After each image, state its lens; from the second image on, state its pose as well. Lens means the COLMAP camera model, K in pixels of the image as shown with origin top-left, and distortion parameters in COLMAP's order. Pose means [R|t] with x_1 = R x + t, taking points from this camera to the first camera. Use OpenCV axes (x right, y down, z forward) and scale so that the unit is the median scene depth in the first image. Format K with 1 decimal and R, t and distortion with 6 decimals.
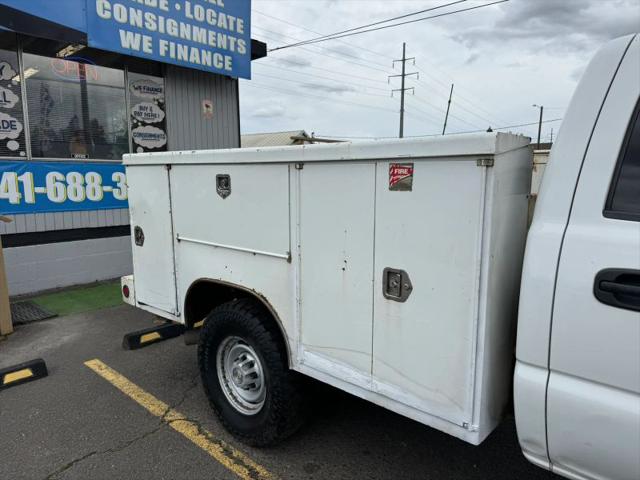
lens RADIAL K [[450.9, 0, 319.1], [0, 450.9, 238.8], [0, 0, 1]] dist [0.050904, -0.056846]
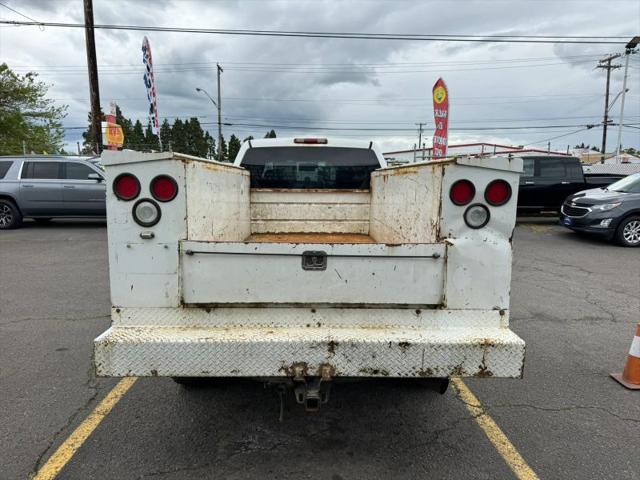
lens RADIAL K [[450.0, 0, 321.6], [0, 450.0, 240.7], [0, 0, 1]] dist [0.041936, -0.053921]
pose [[-0.689482, -0.101024, 0.717223, -0.371853], [0.102537, 0.966638, 0.234727, -0.131230], [-0.717008, 0.235382, -0.656121, 0.870116]]
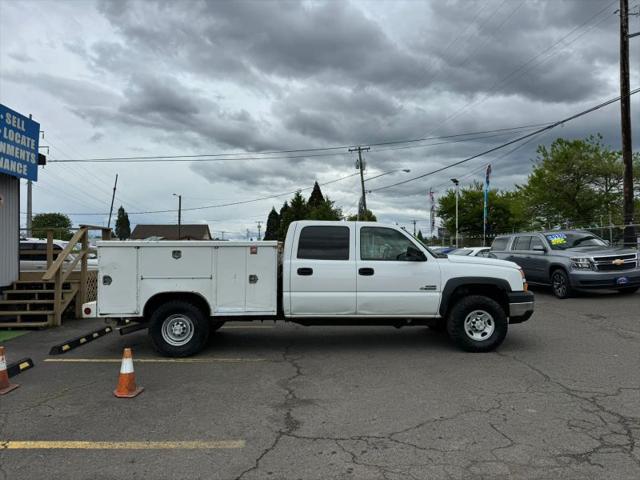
lens RADIAL K [[449.1, 0, 320.0], [0, 449.1, 240.0], [0, 0, 1]] dist [0.059065, -0.057236]
pose [[0.717655, 0.013780, 0.696263, -0.568724], [0.102148, 0.986907, -0.124818, 0.084864], [-0.688867, 0.160698, 0.706851, -0.581634]]
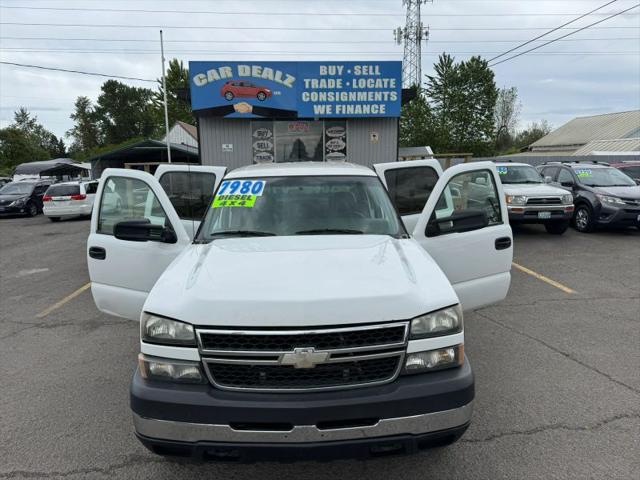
lens RADIAL K [[446.9, 0, 317.6], [0, 446.9, 249.2], [0, 0, 1]] dist [0.061239, -0.063550]
pose [[0.691247, 0.133030, -0.710268, 0.921983], [-0.089475, 0.991102, 0.098550, -0.039218], [0.717058, -0.004571, 0.696999, -0.292749]]
